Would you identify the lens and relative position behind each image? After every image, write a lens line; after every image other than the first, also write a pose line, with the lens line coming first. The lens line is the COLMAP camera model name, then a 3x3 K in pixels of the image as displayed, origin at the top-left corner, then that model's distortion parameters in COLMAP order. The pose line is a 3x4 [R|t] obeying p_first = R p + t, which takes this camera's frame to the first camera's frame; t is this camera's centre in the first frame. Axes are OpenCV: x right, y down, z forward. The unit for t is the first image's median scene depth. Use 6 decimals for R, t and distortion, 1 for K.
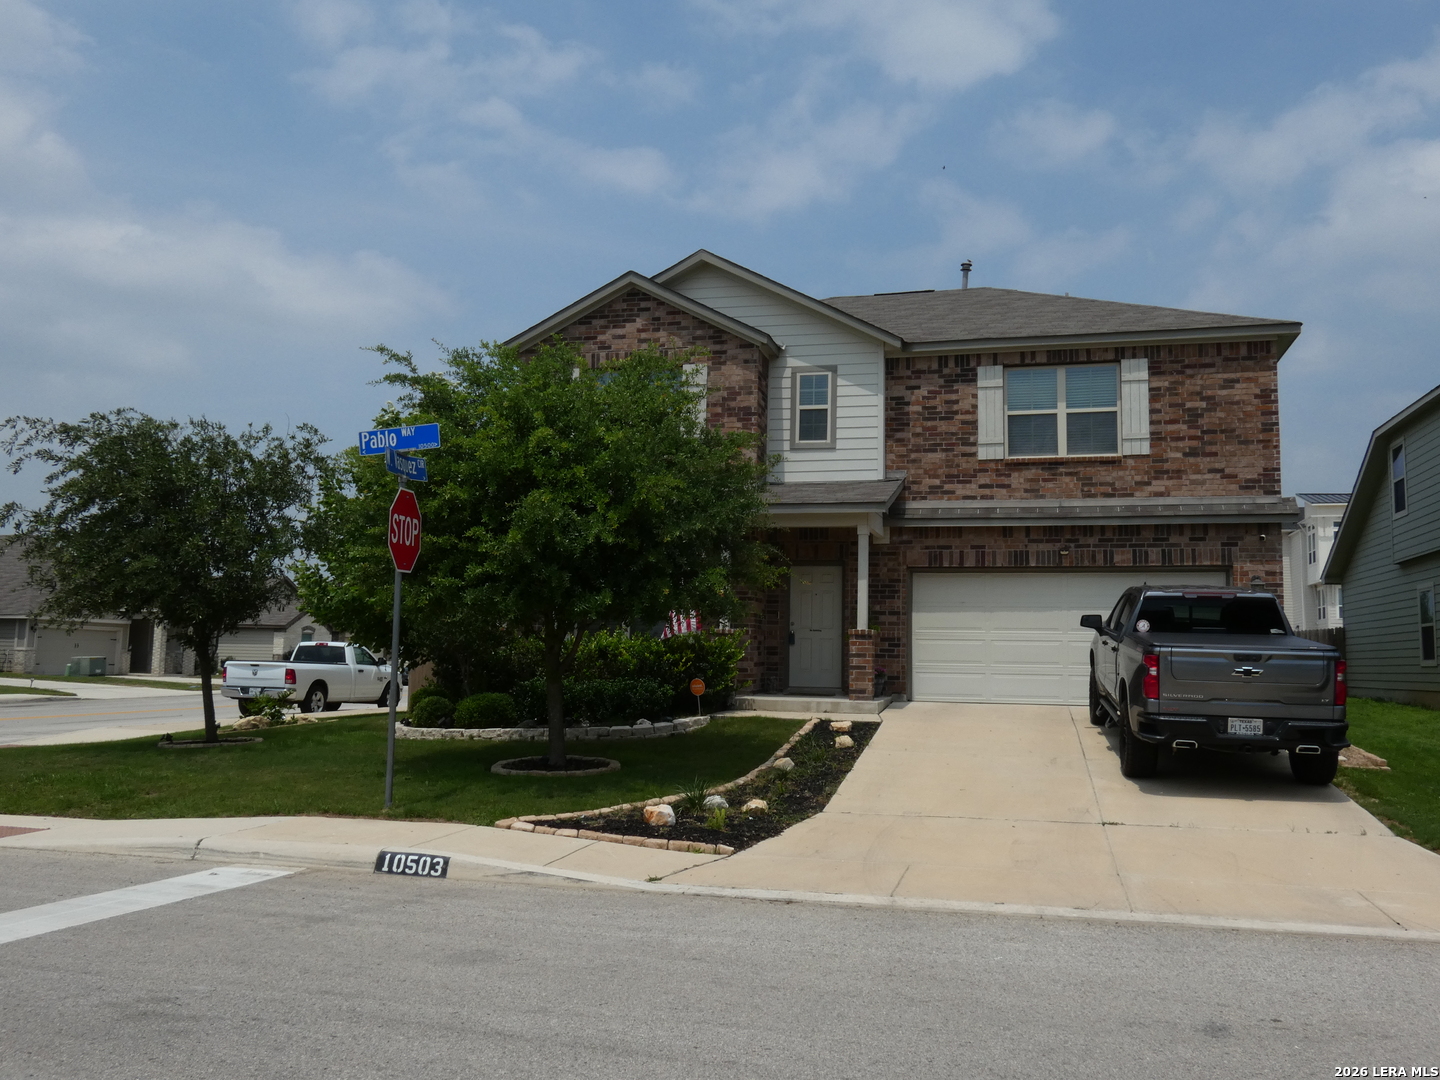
lens RADIAL K [[1156.3, 0, 720.5], [0, 1156.3, 539.0], [0, 0, 1]] dist [-0.007276, -0.000616]
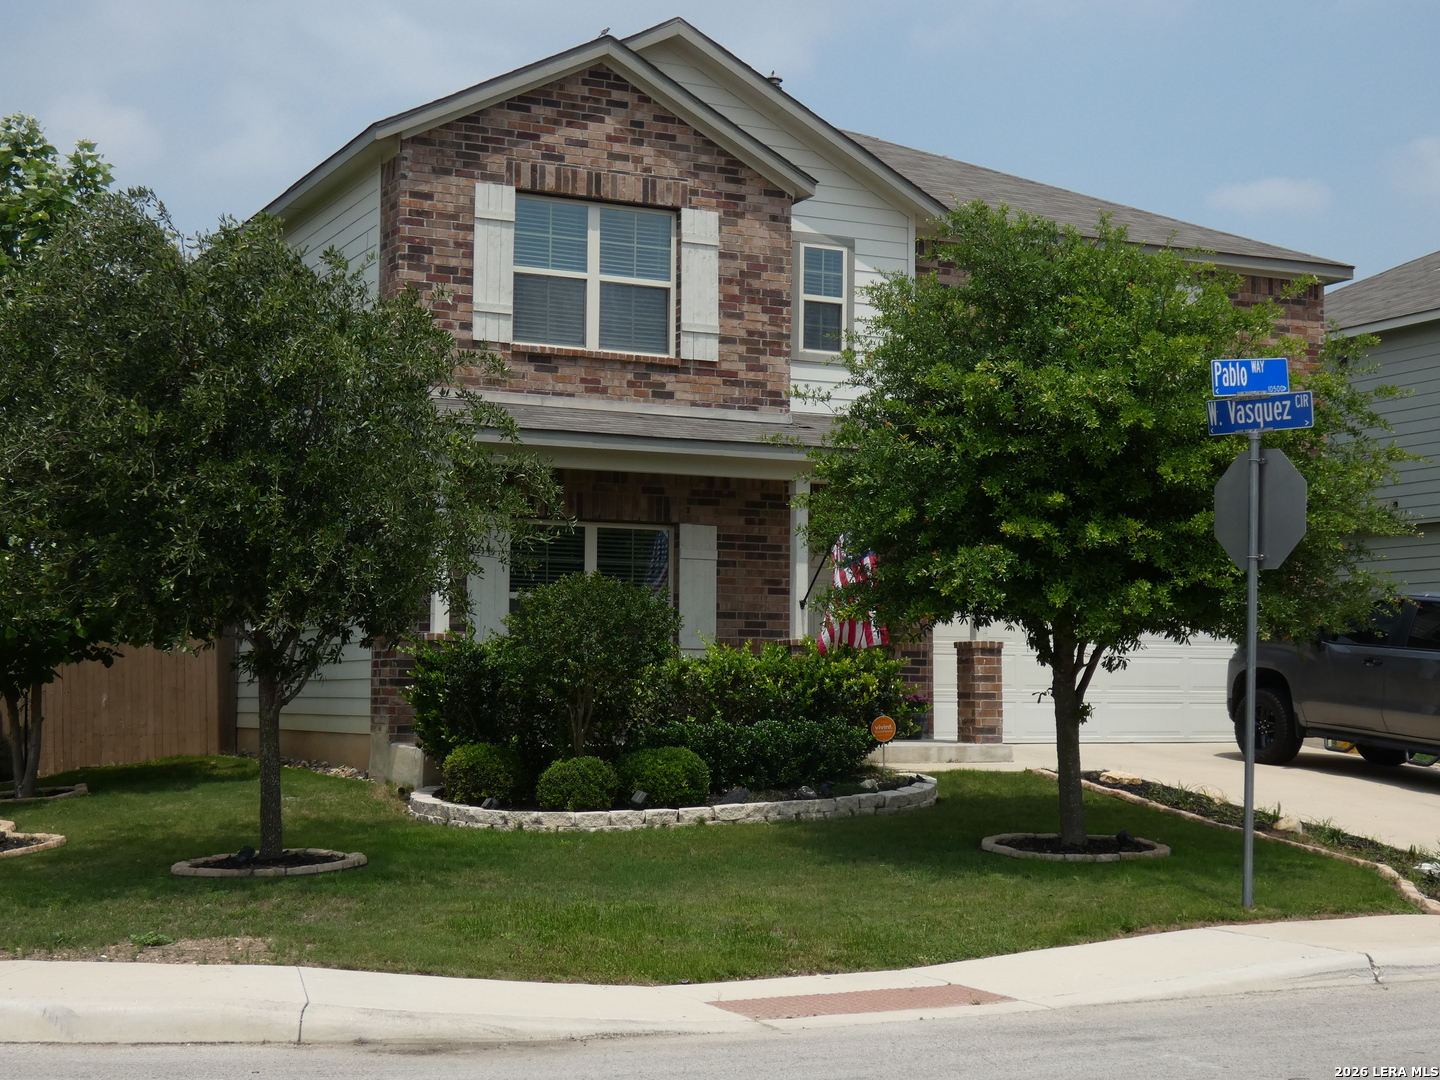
lens RADIAL K [[2206.1, 0, 720.8], [0, 2206.1, 540.6], [0, 0, 1]] dist [0.019901, 0.000000]
pose [[0.753155, 0.030160, 0.657151, -0.777101], [-0.061902, 0.997765, 0.025153, -0.005641], [-0.654924, -0.059623, 0.753339, 0.094161]]
